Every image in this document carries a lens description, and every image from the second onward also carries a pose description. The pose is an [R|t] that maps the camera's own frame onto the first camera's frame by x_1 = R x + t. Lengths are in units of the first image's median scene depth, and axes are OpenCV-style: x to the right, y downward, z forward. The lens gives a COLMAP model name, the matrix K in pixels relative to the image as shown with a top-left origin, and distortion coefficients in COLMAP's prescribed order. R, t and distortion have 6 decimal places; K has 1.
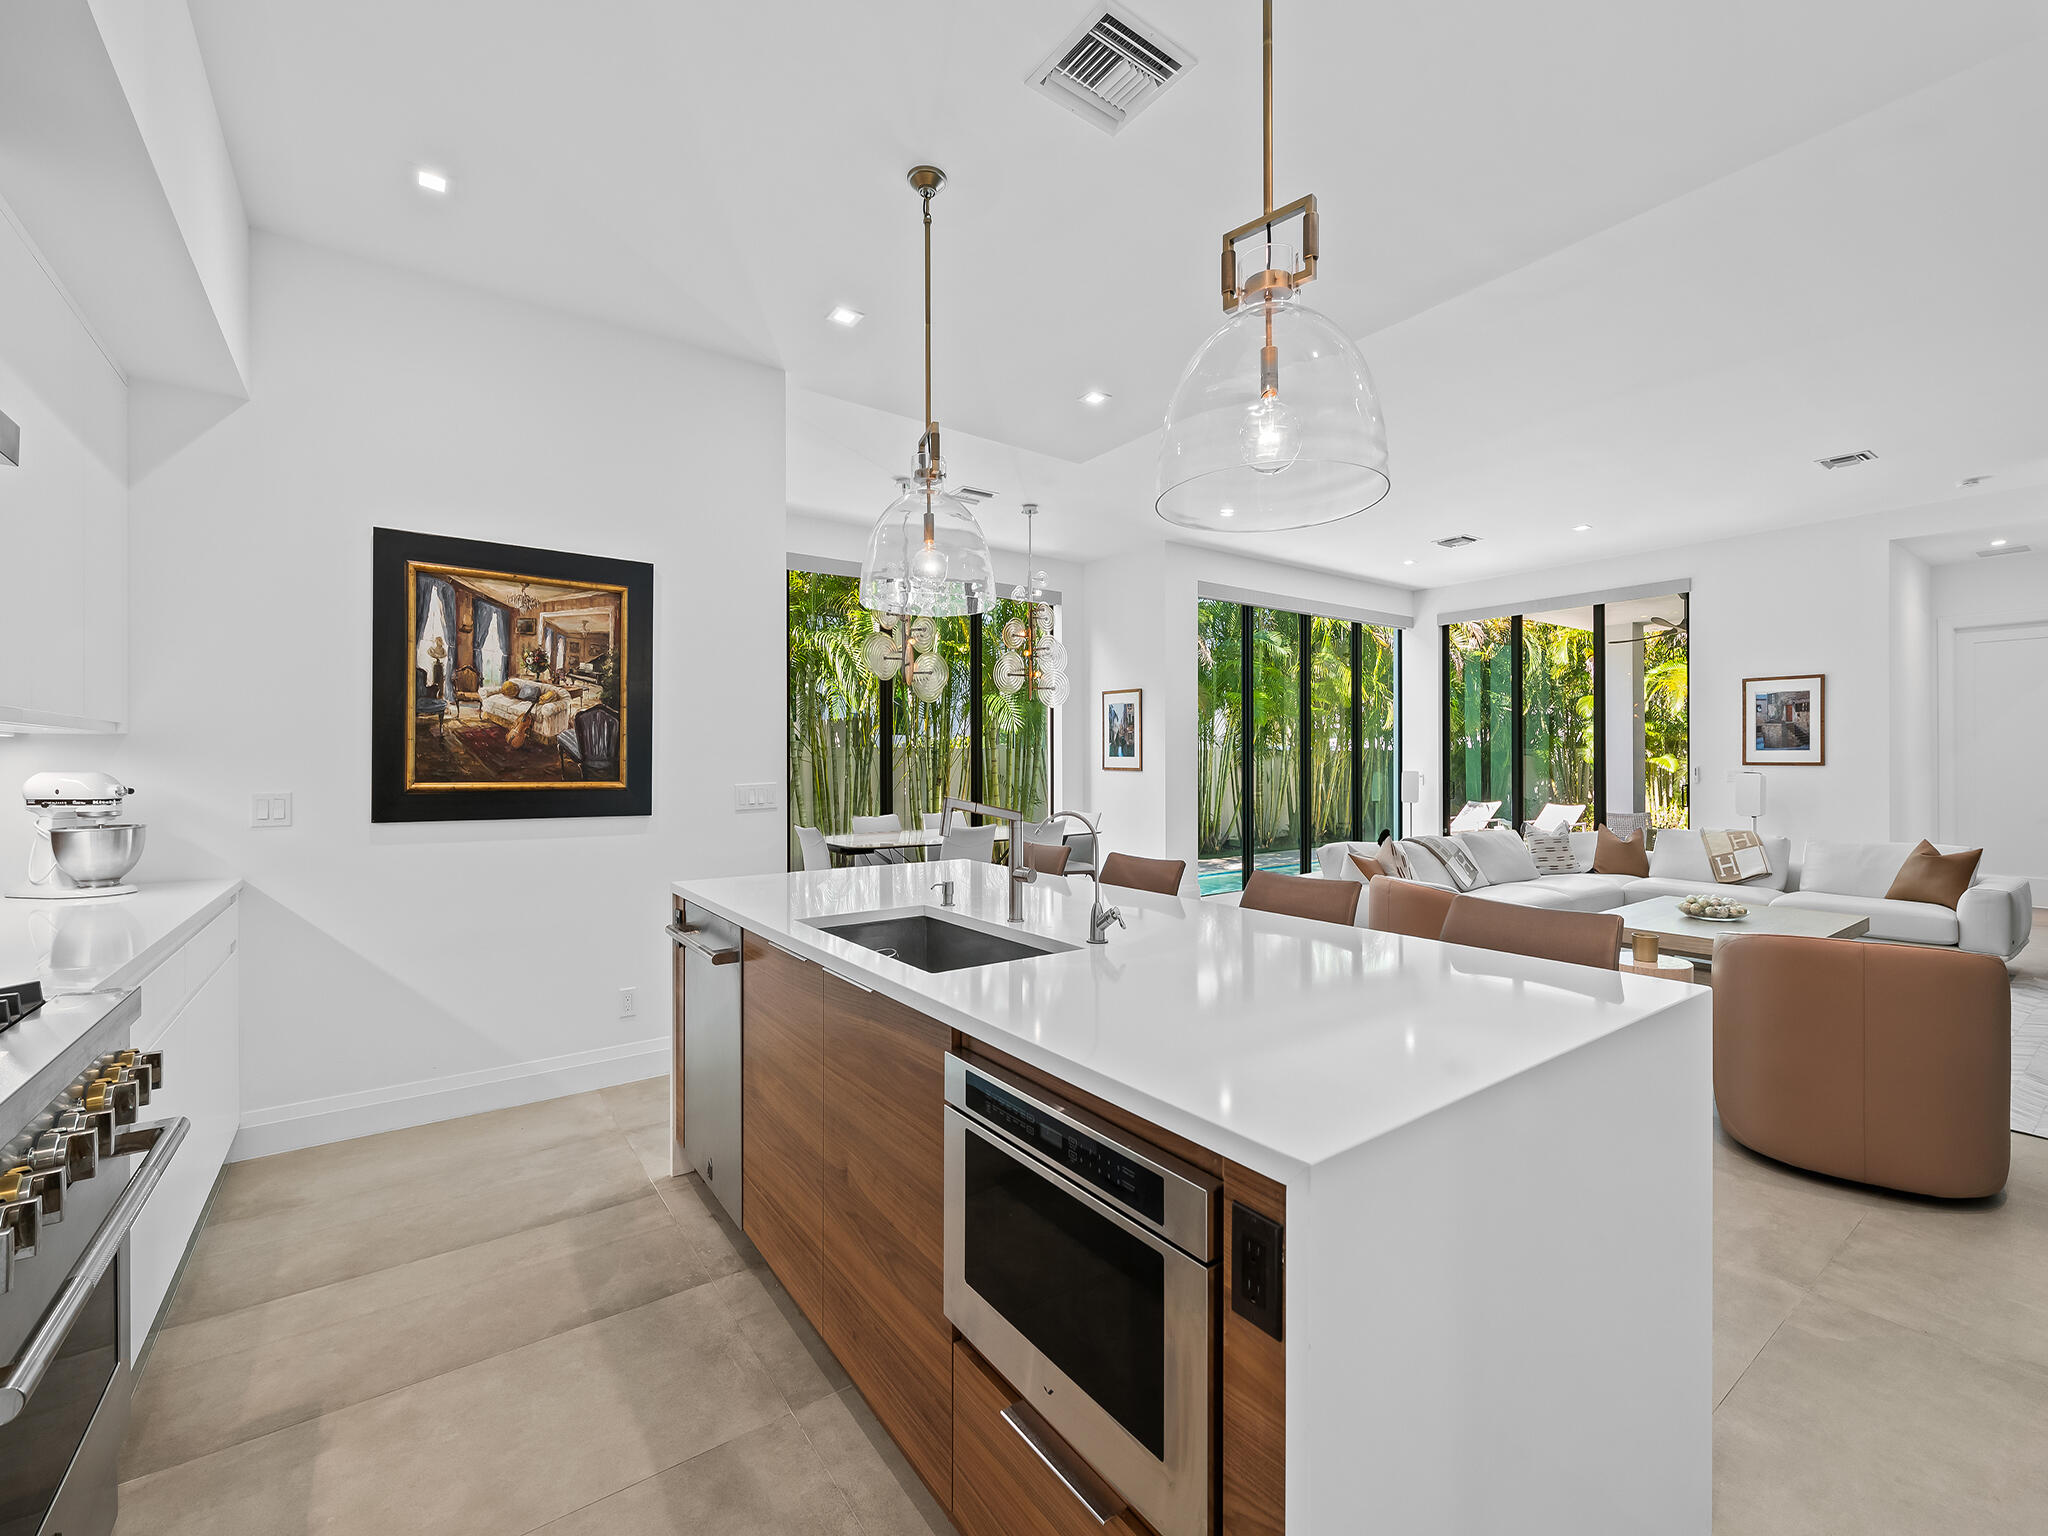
lens RADIAL K [[860.1, 0, 1024.0], [0, 860.1, 768.0], [0, 0, 1]] dist [-0.001664, -0.000843]
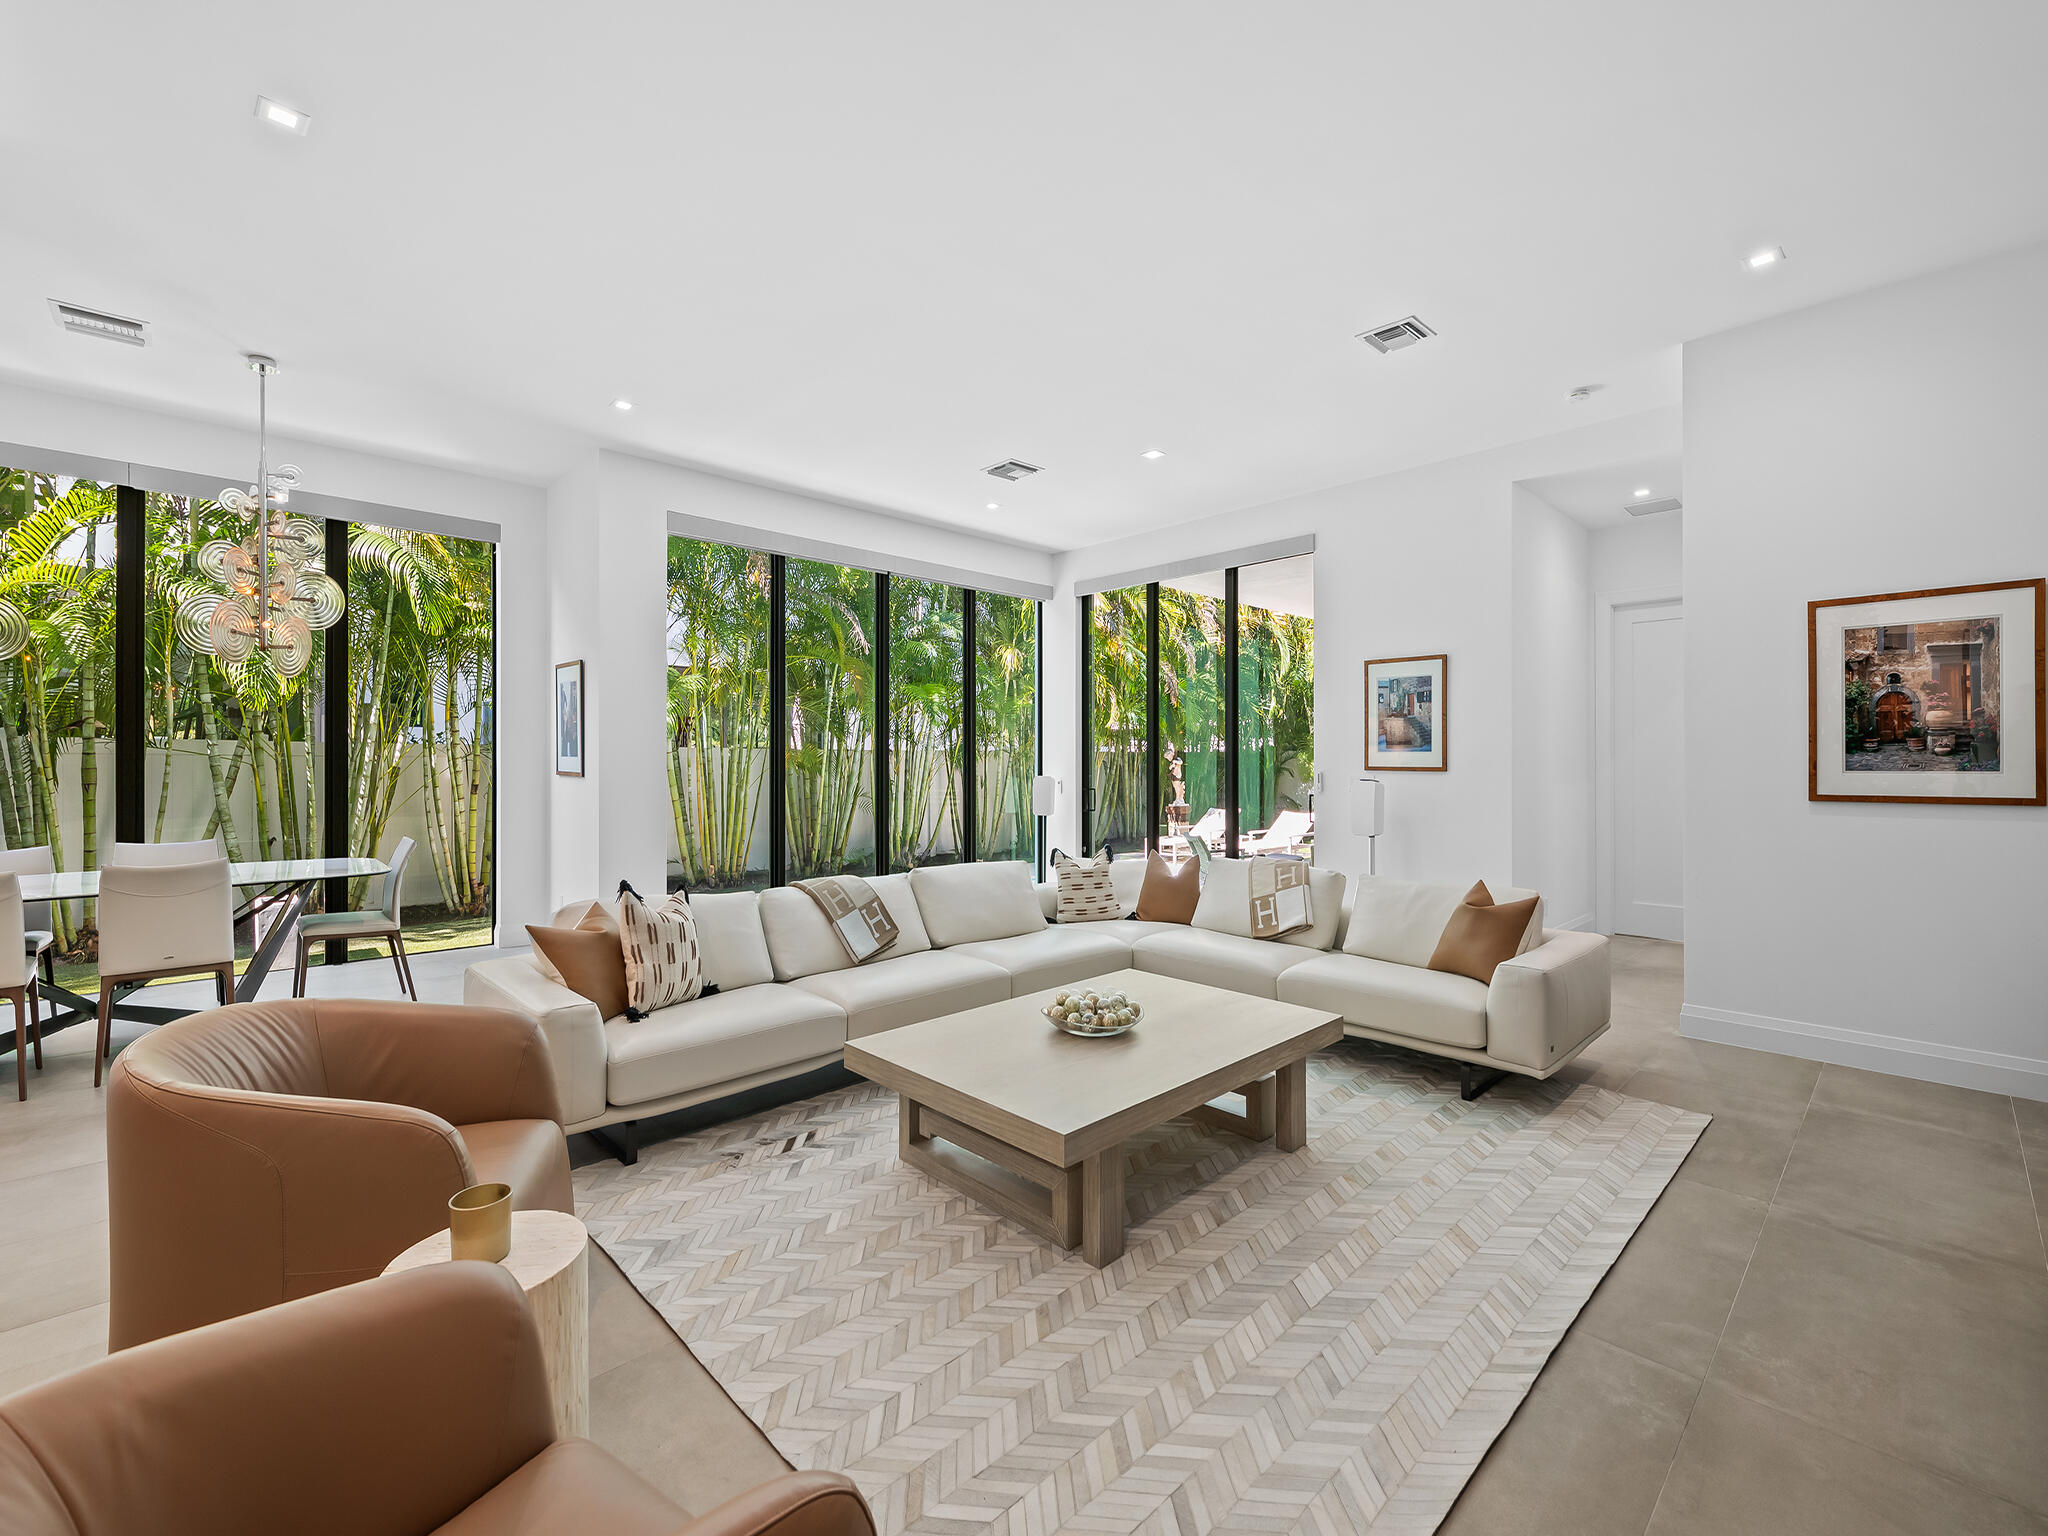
lens RADIAL K [[879.7, 0, 1024.0], [0, 879.7, 768.0], [0, 0, 1]] dist [0.001248, 0.000176]
pose [[0.989664, 0.003639, 0.143359, 0.429141], [-0.003429, 0.999993, -0.001714, -0.003191], [-0.143364, 0.001205, 0.989669, 0.257968]]
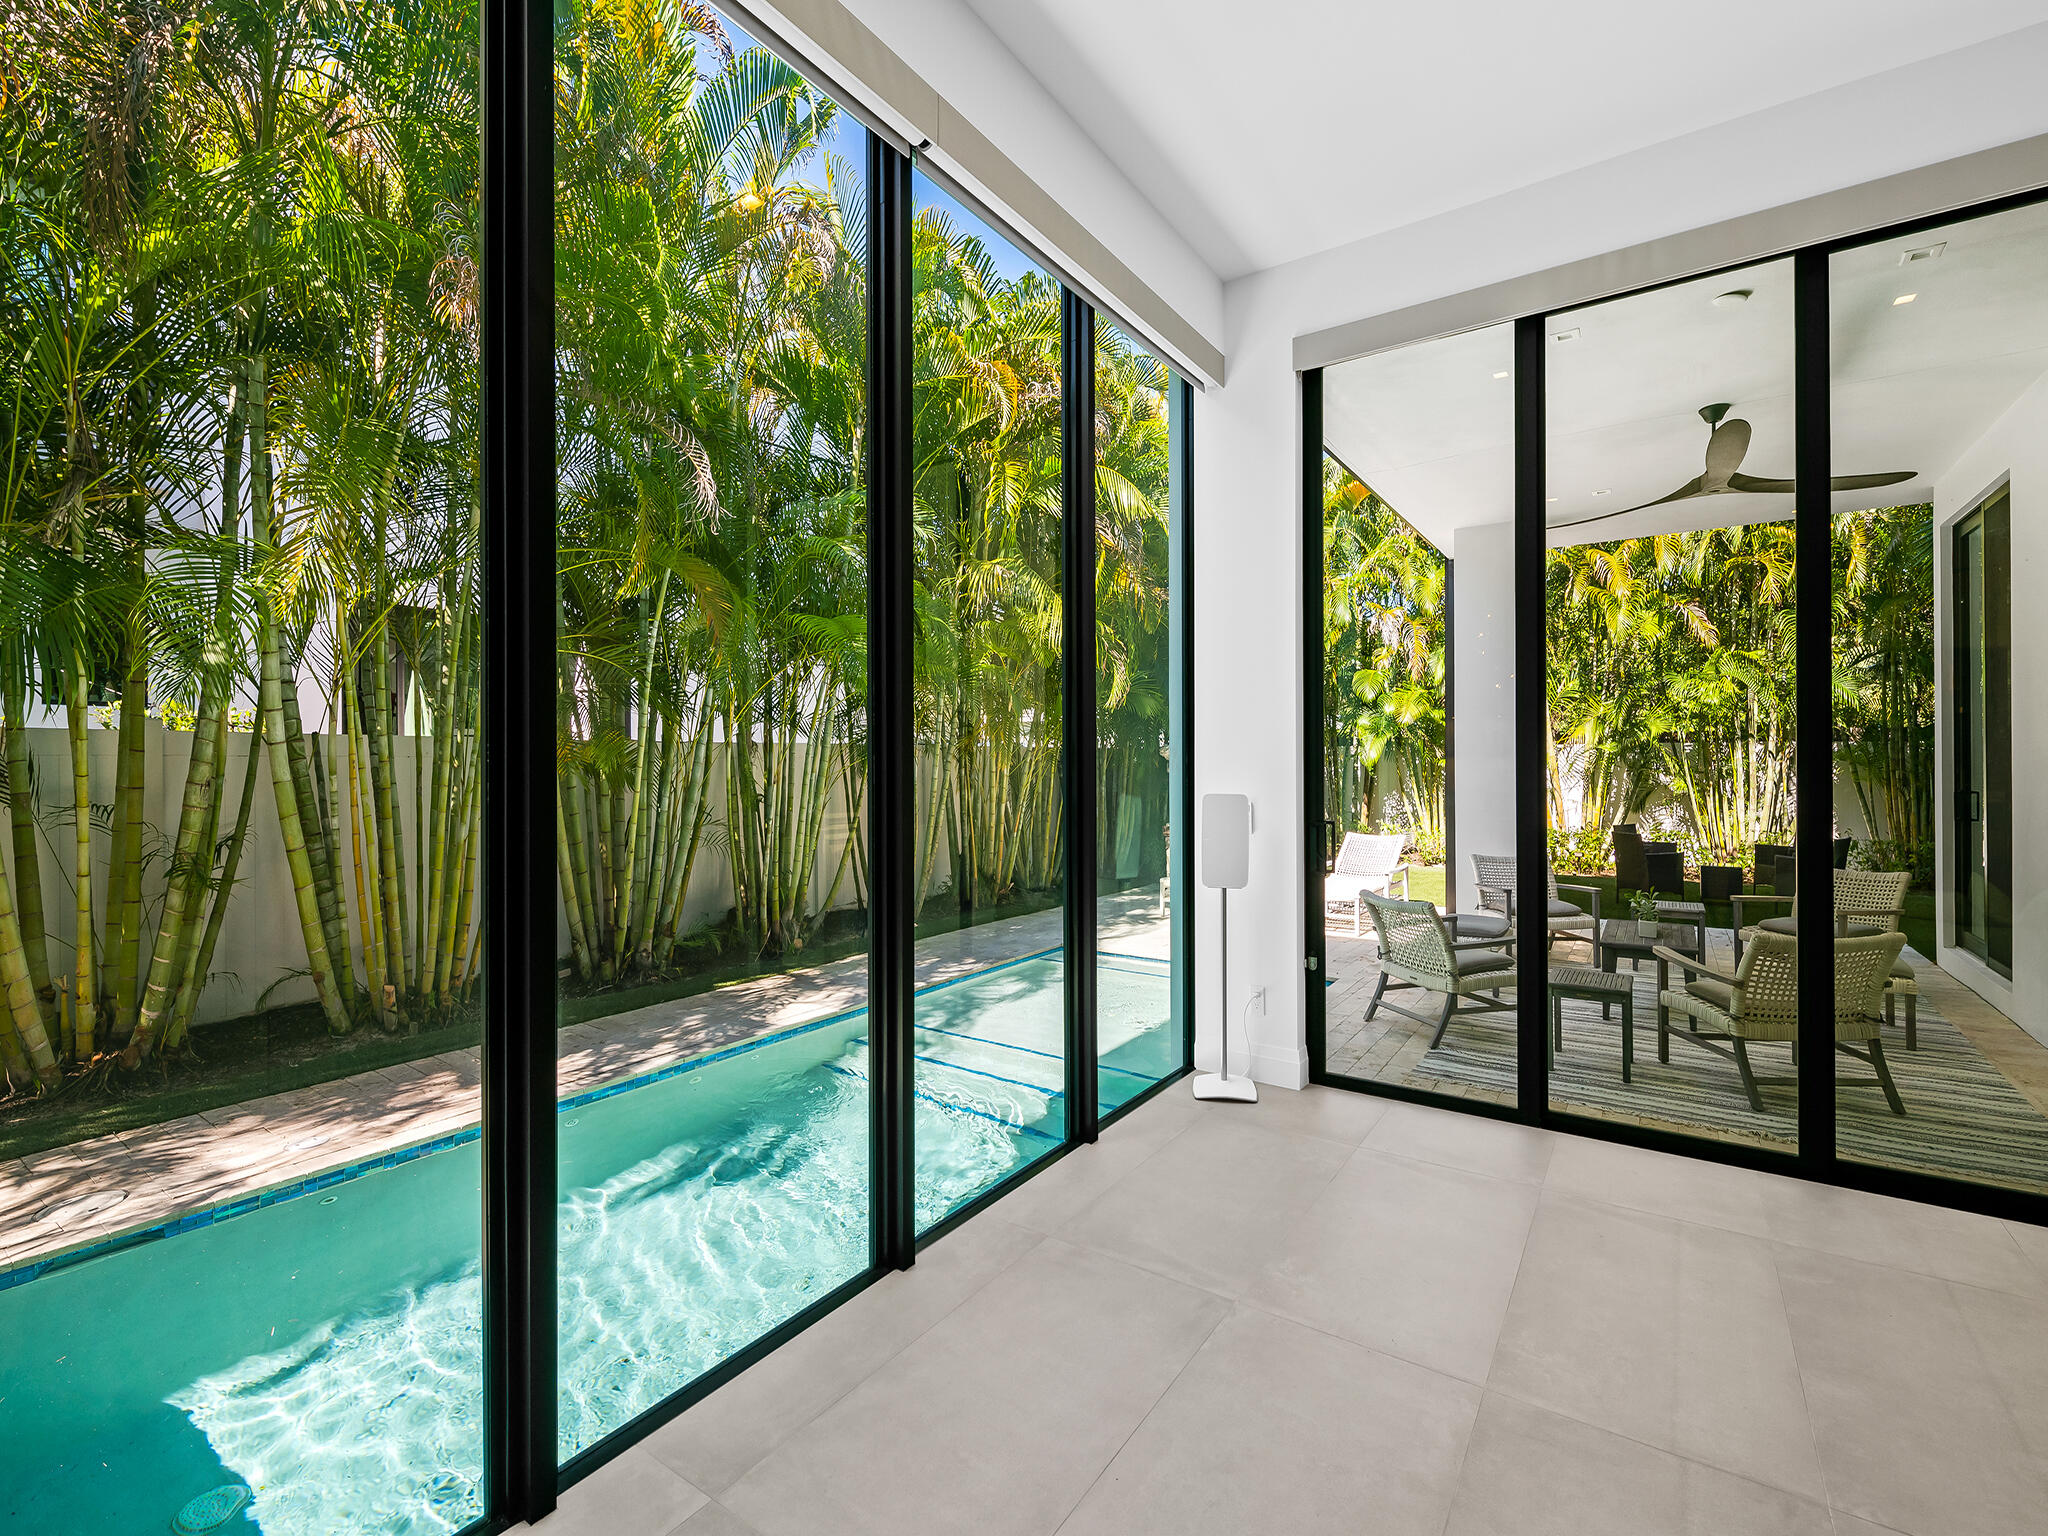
lens RADIAL K [[923.0, 0, 1043.0], [0, 923.0, 762.6], [0, 0, 1]] dist [0.007583, -0.000627]
pose [[0.936854, -0.000763, 0.349719, 0.349802], [0.004728, 0.999934, -0.010486, -0.004590], [-0.349688, 0.011477, 0.936796, 0.937213]]
